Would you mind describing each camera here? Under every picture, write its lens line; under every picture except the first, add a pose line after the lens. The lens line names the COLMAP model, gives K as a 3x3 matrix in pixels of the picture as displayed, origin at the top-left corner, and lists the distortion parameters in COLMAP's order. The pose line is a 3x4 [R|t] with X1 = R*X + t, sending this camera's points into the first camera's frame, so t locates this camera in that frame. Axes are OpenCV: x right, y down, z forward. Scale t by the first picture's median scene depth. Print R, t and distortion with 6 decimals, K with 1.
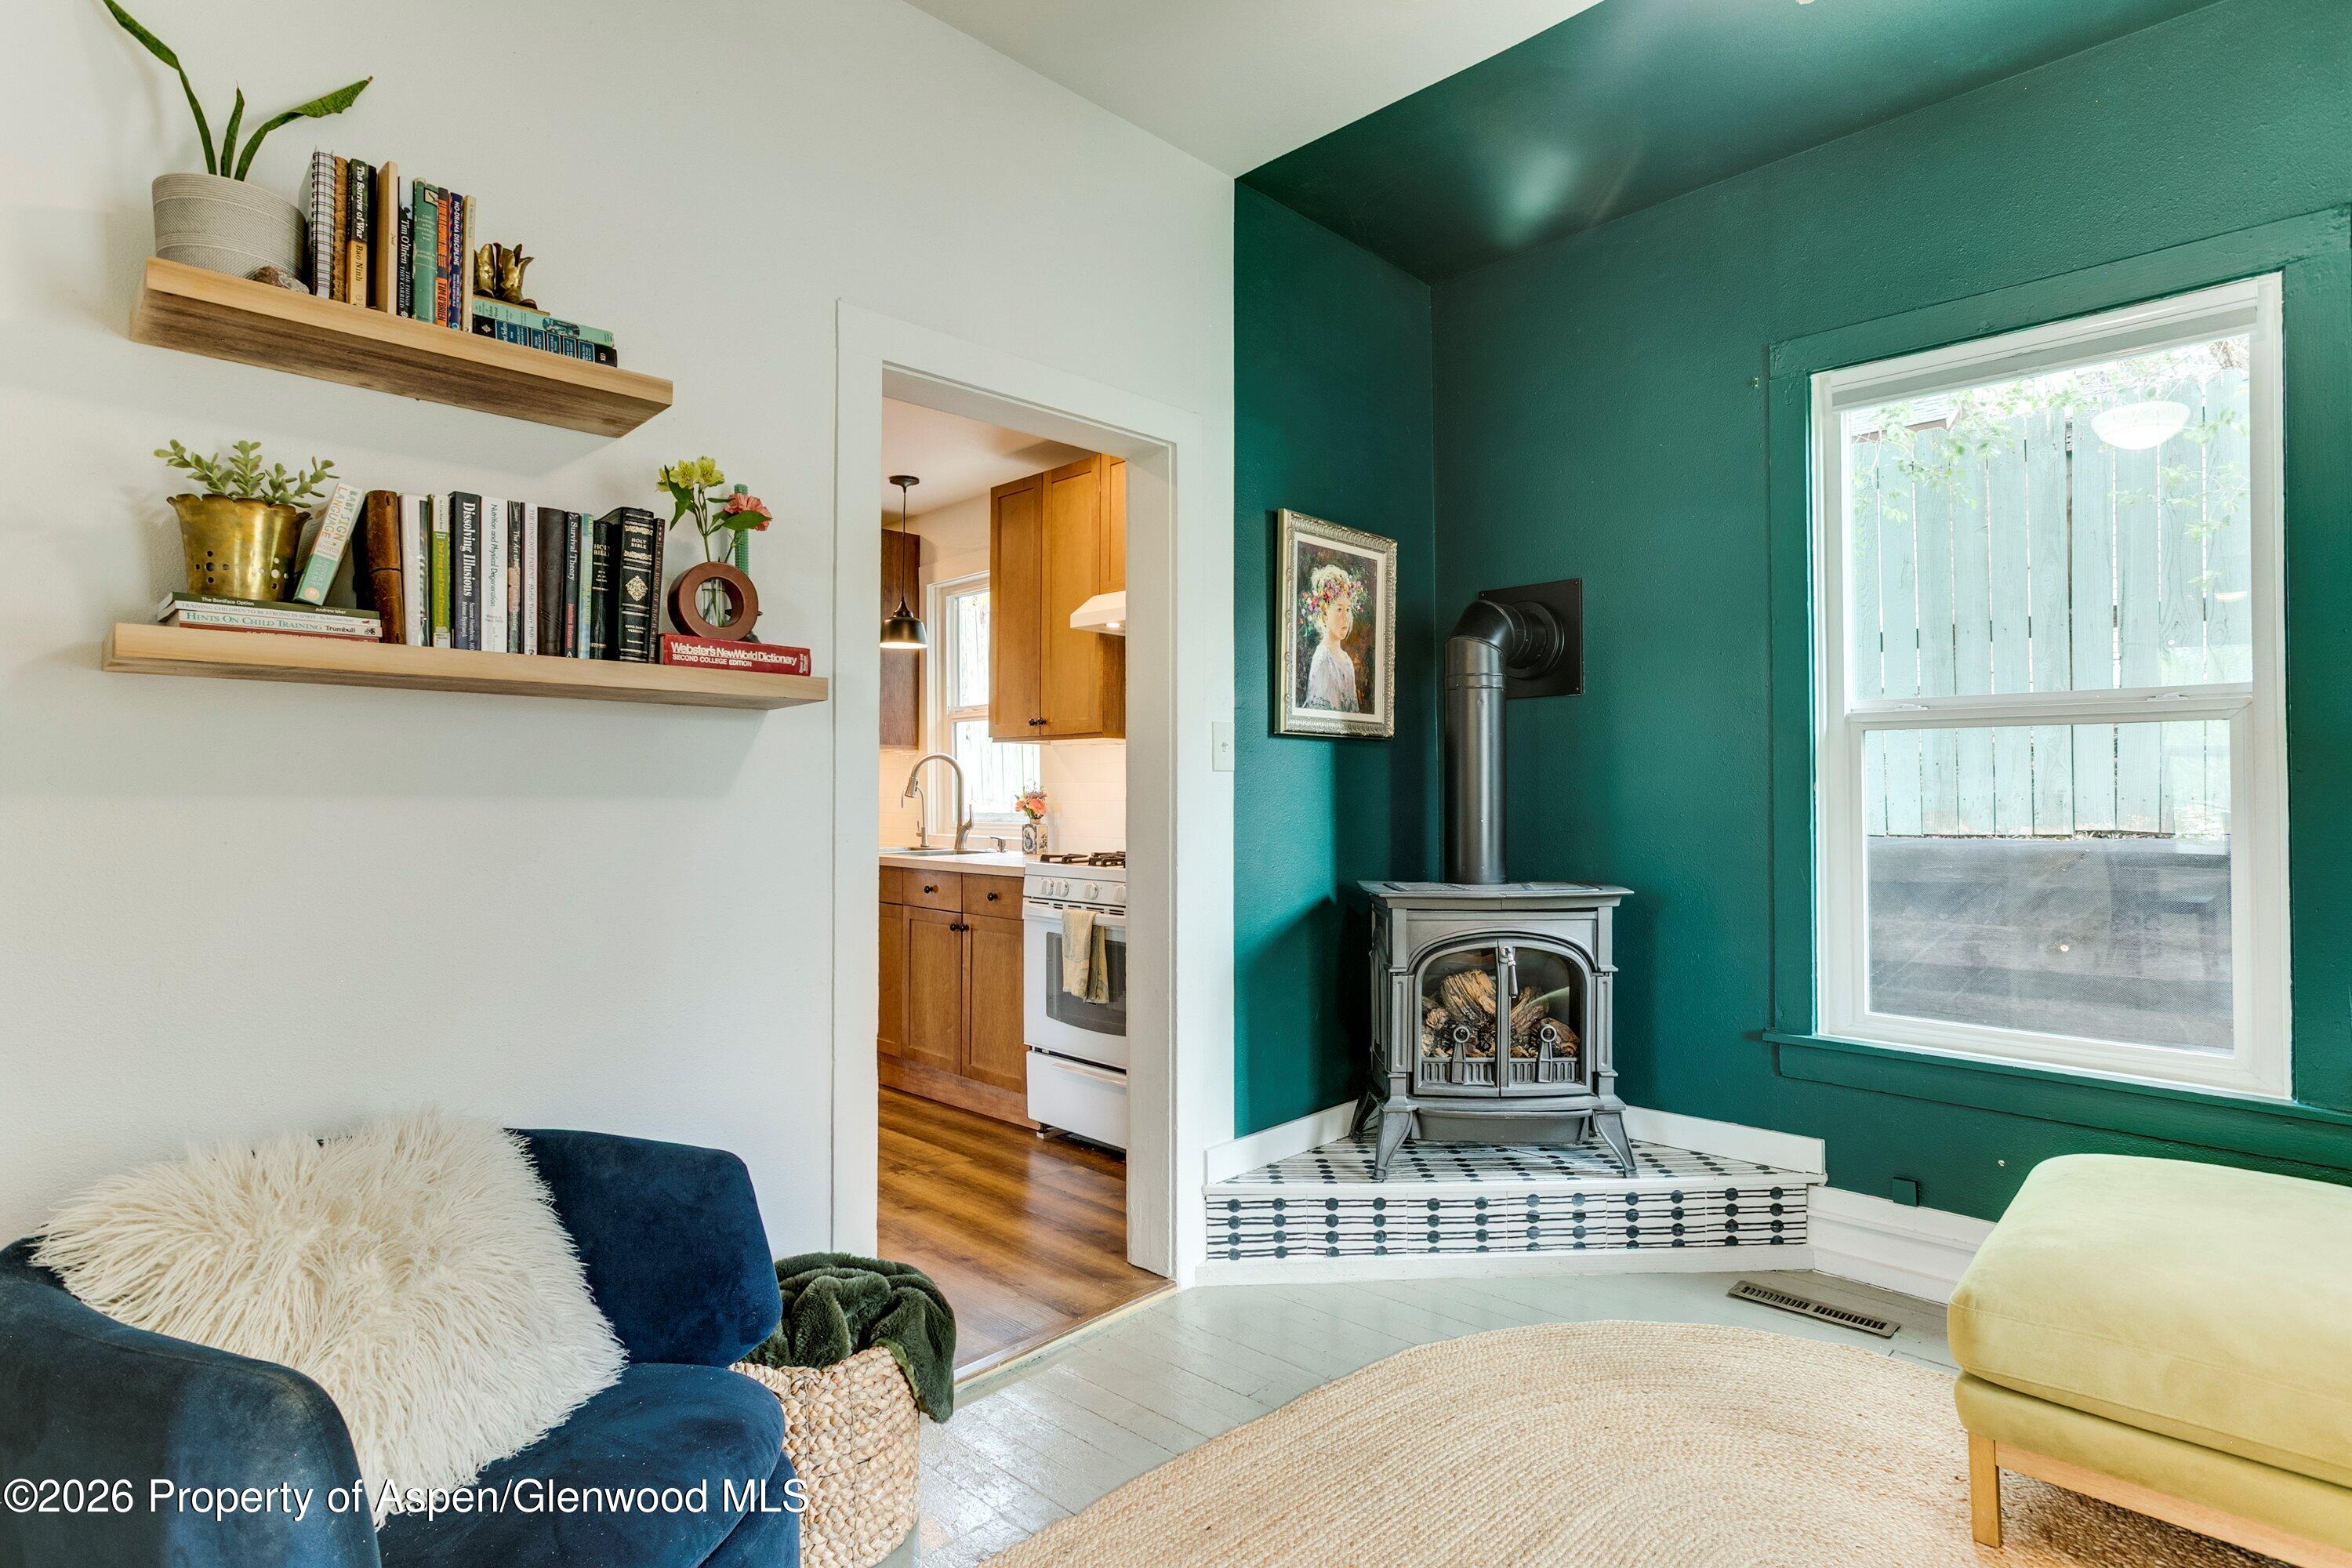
lens RADIAL K [[1150.5, 0, 1129.5], [0, 1150.5, 770.2], [0, 0, 1]] dist [-0.000060, 0.069000]
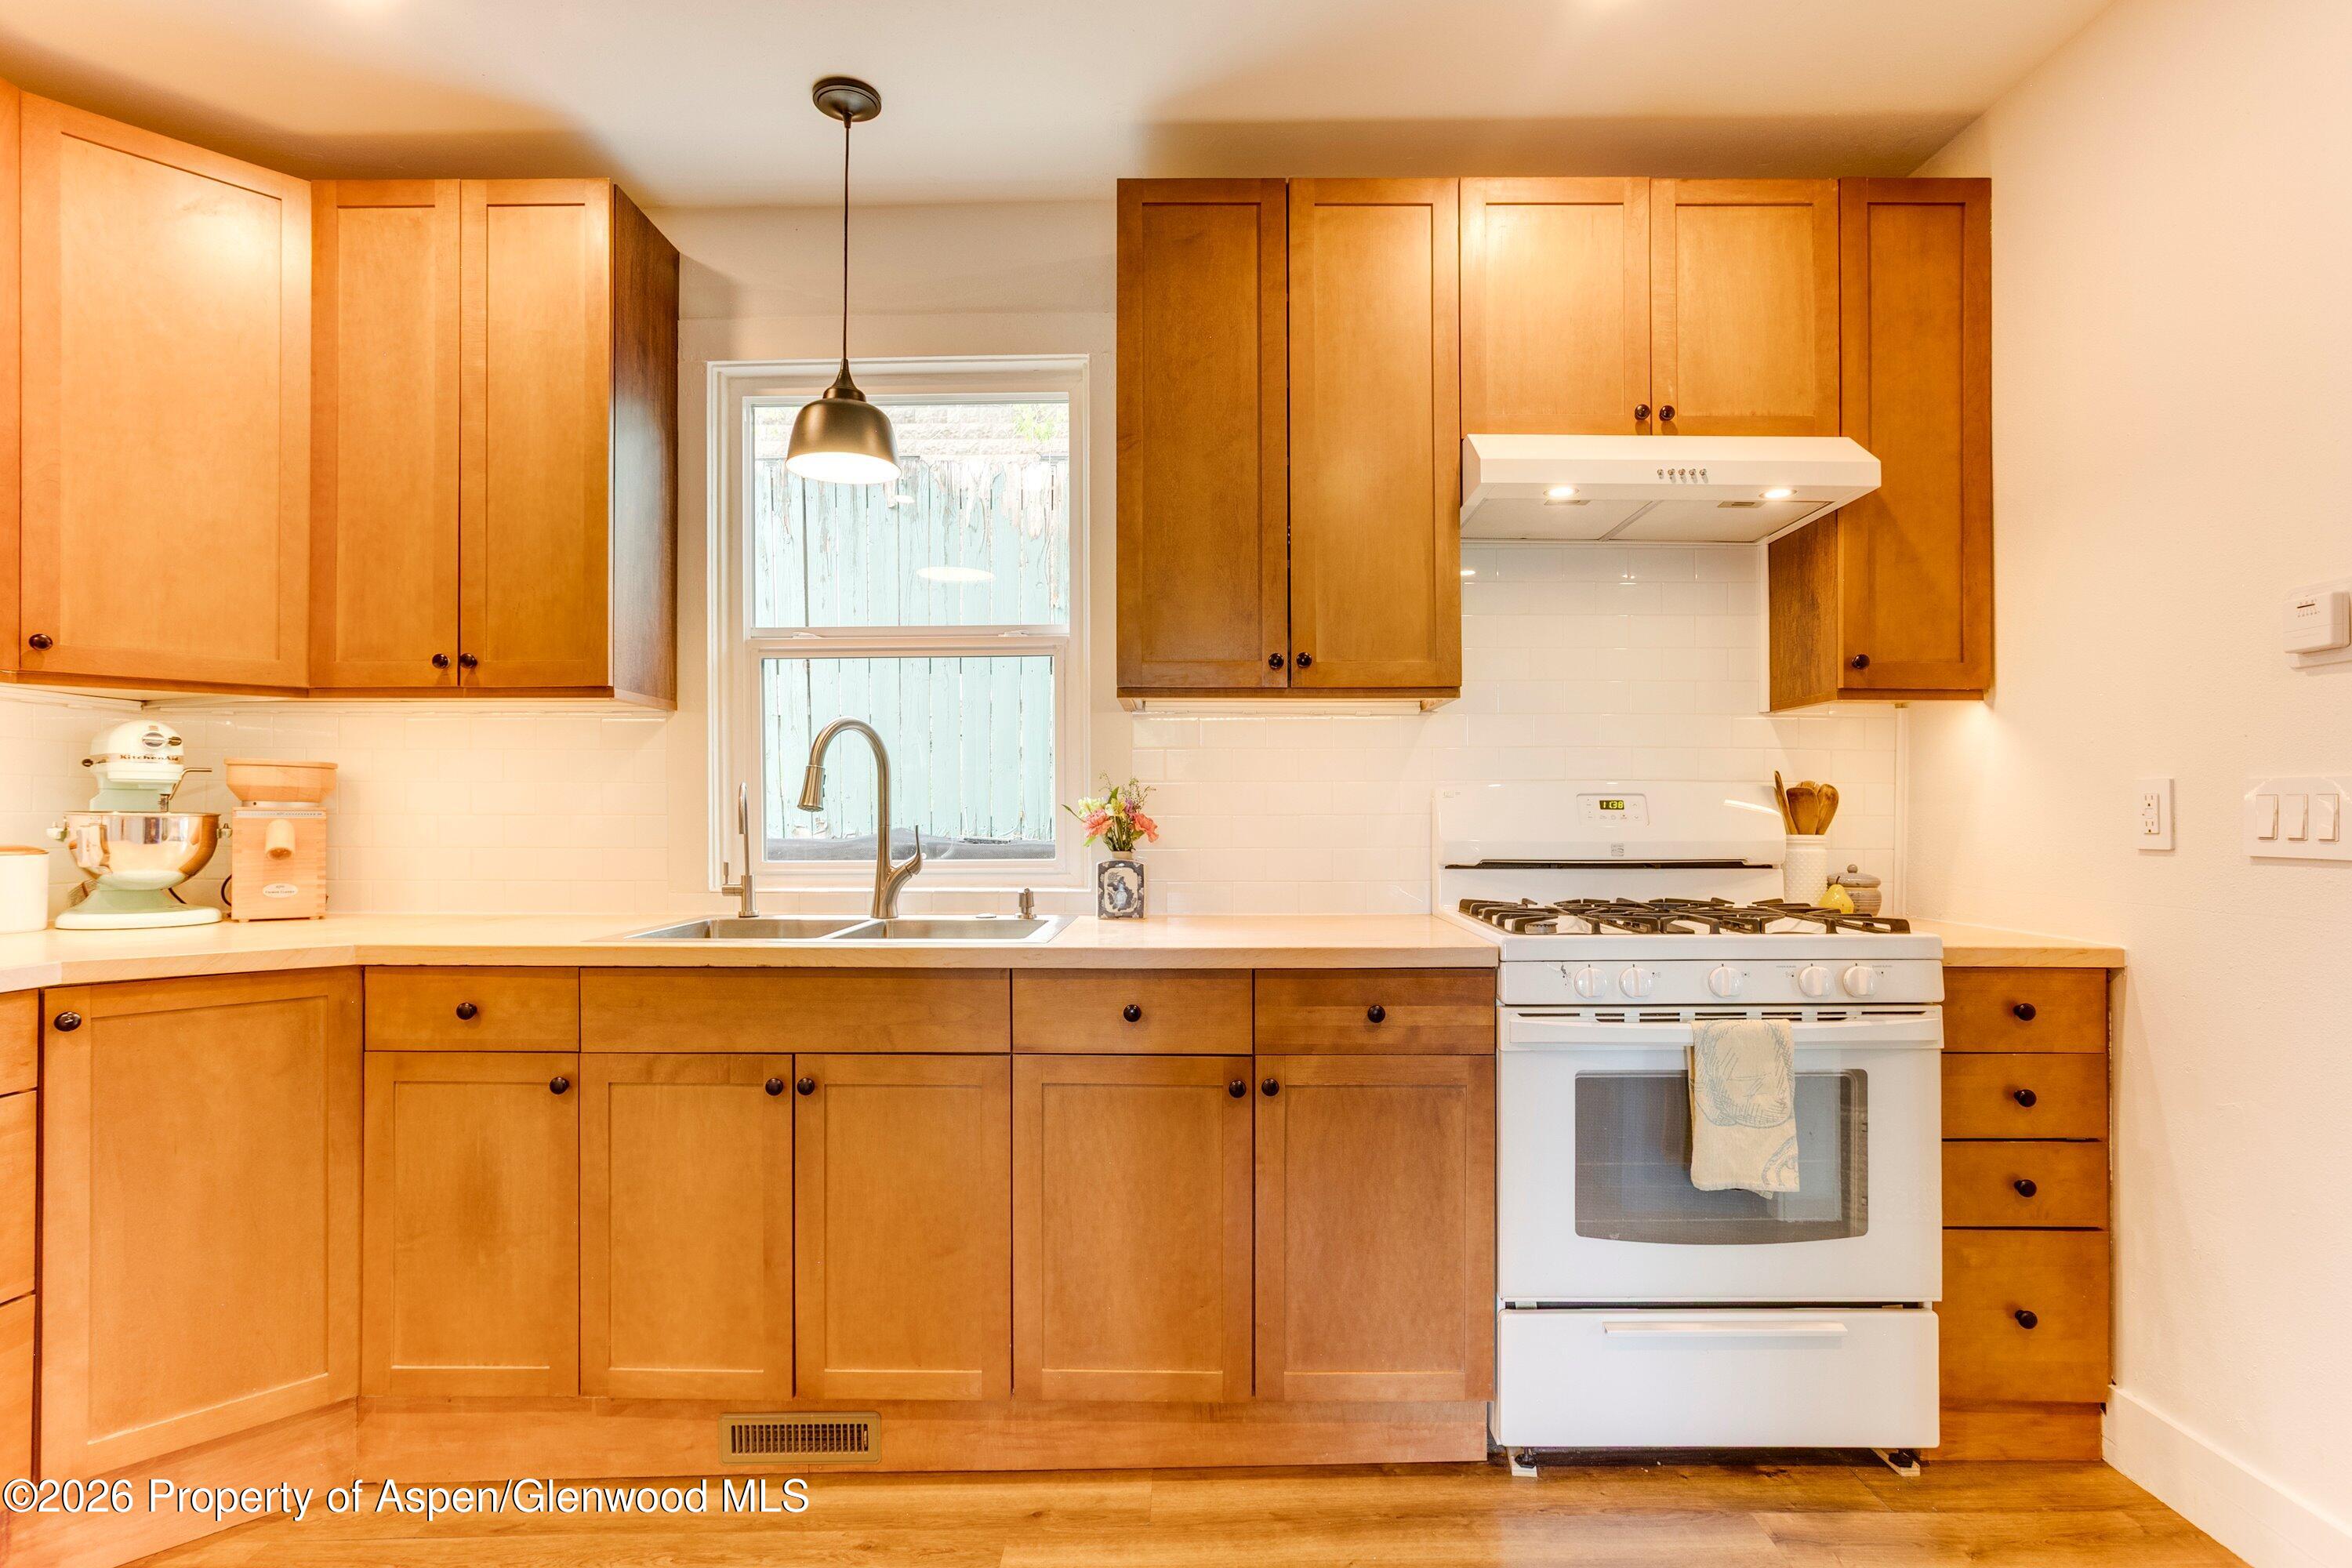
lens RADIAL K [[1188.4, 0, 1180.3], [0, 1188.4, 813.3], [0, 0, 1]] dist [-0.032974, 0.024821]
pose [[0.702078, -0.003422, 0.712092, -0.471033], [-0.010335, 0.999834, 0.014995, 0.018059], [-0.712025, -0.017887, 0.701926, 0.637824]]
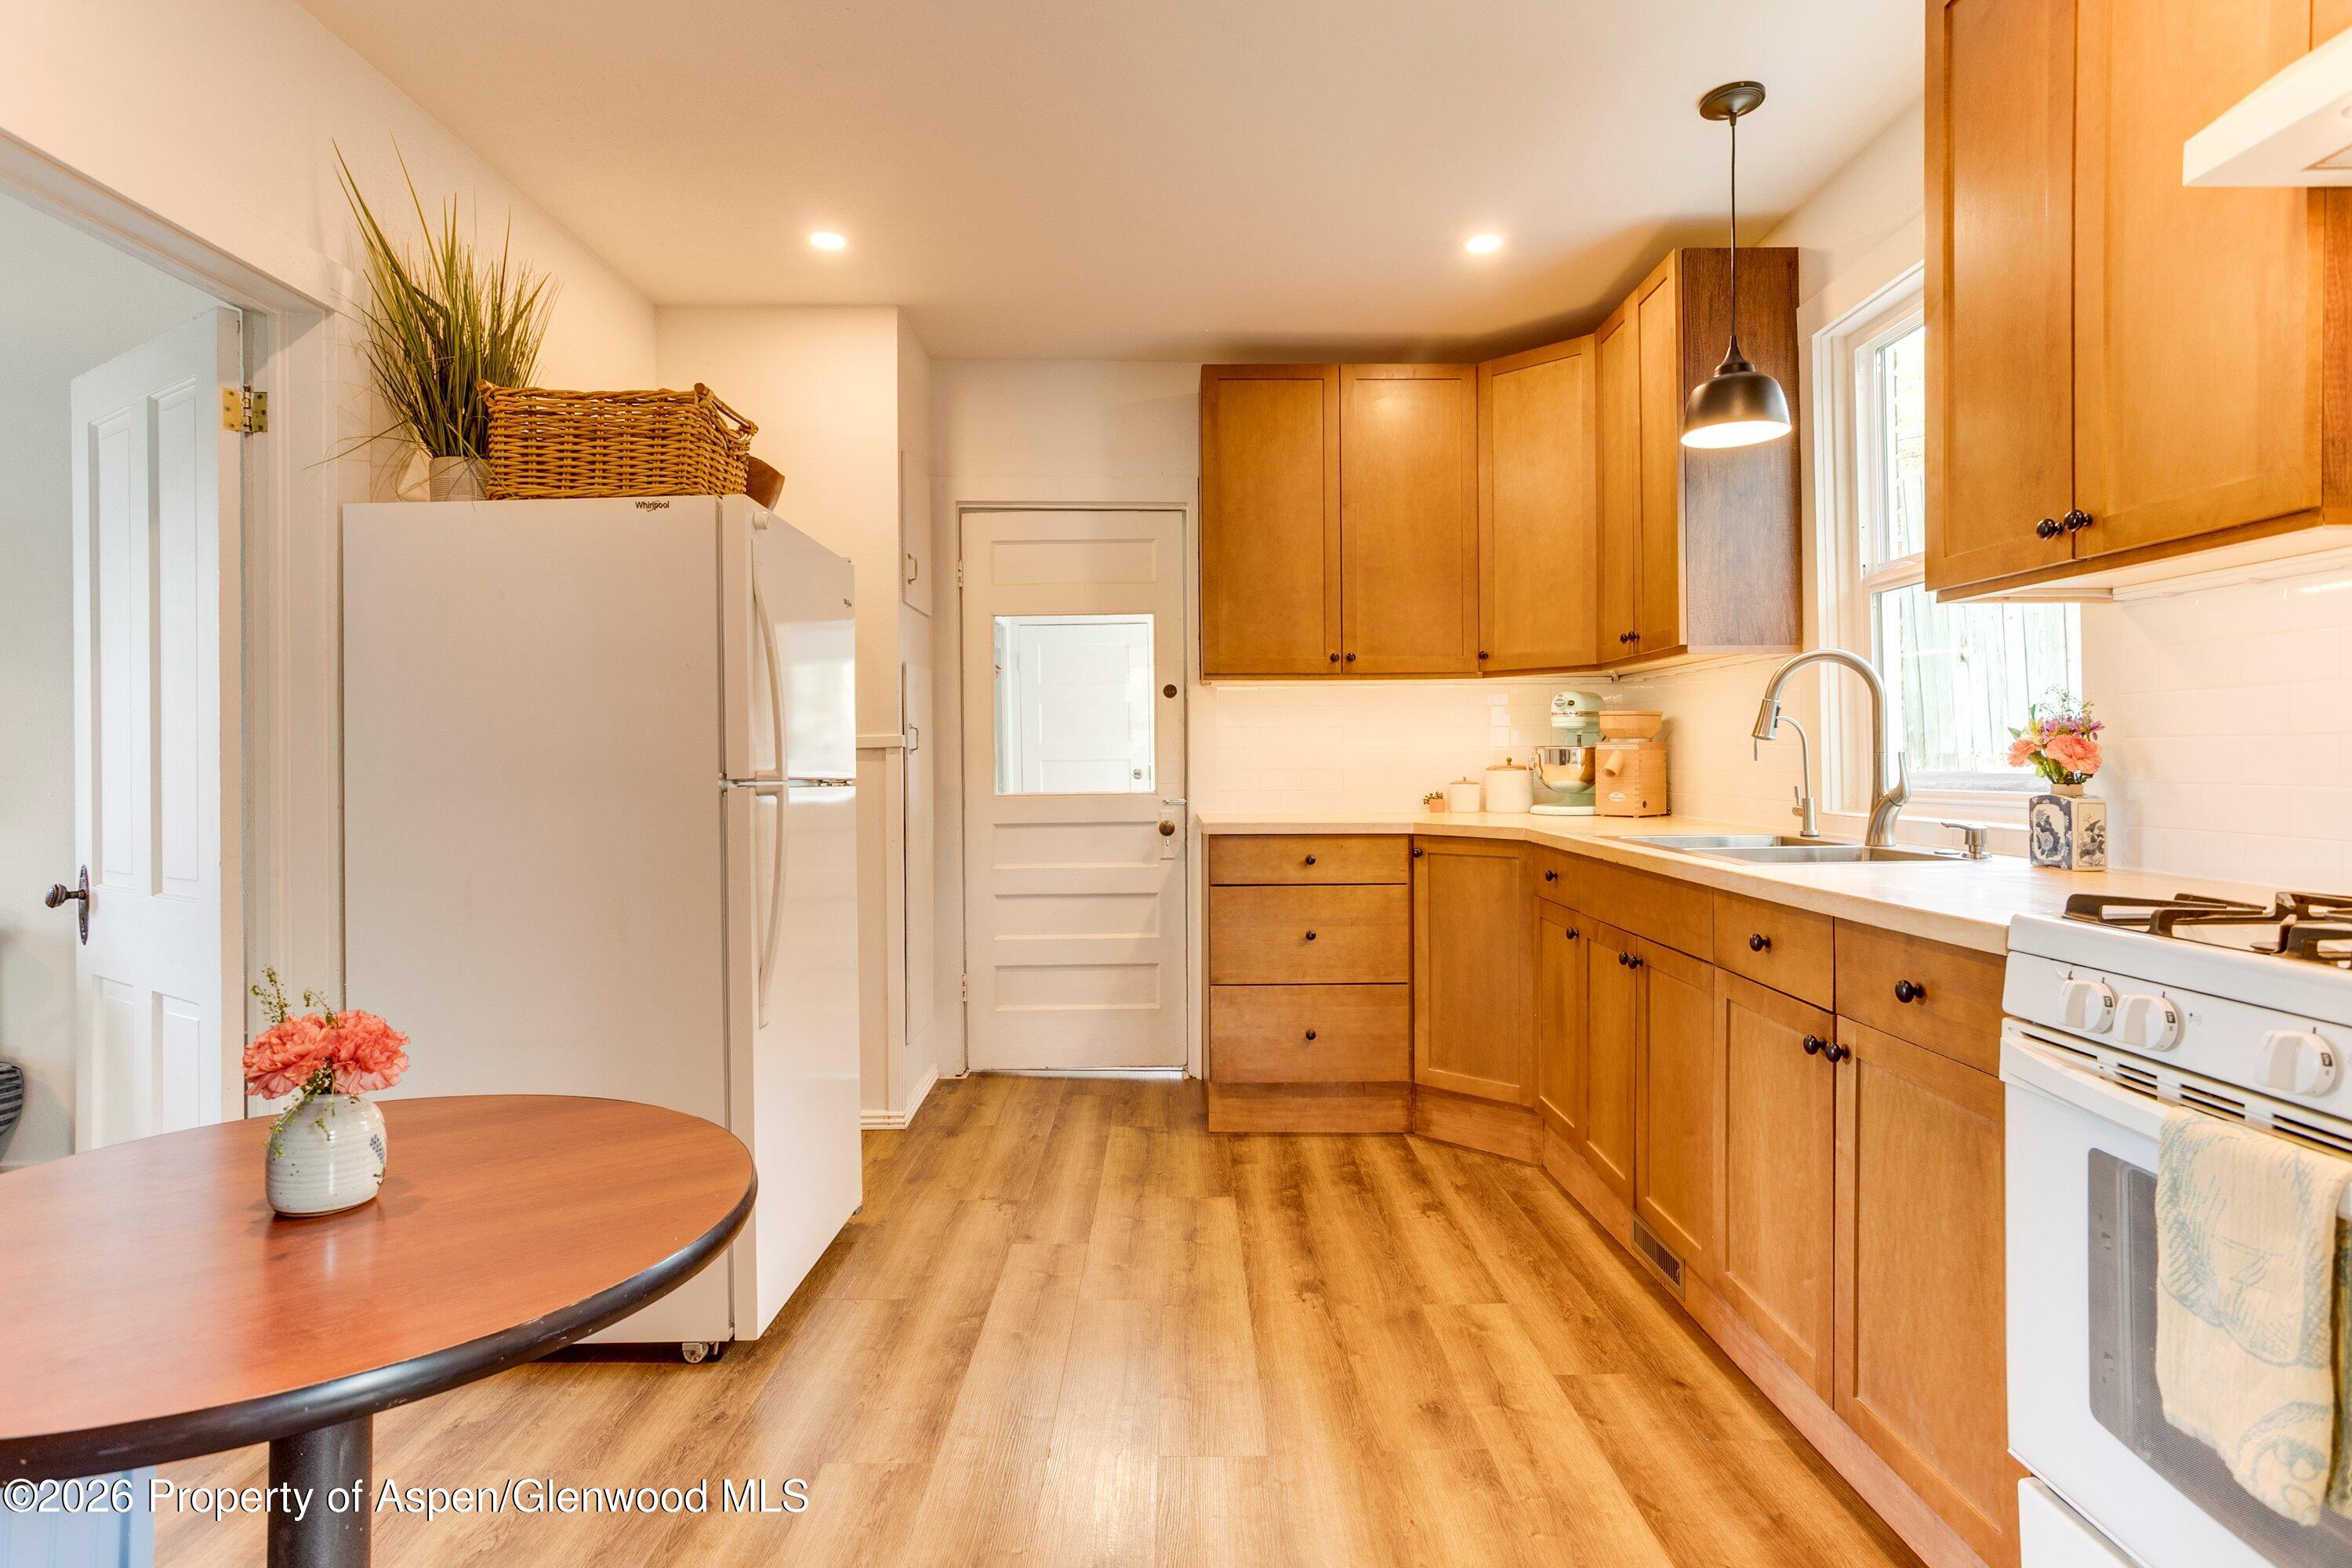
lens RADIAL K [[1167.2, 0, 1181.1], [0, 1167.2, 769.6], [0, 0, 1]] dist [-0.034246, 0.022065]
pose [[0.725980, -0.003375, -0.687708, -0.029976], [0.025164, 0.999449, 0.021660, 0.021592], [0.687255, -0.033031, 0.725664, 0.510322]]
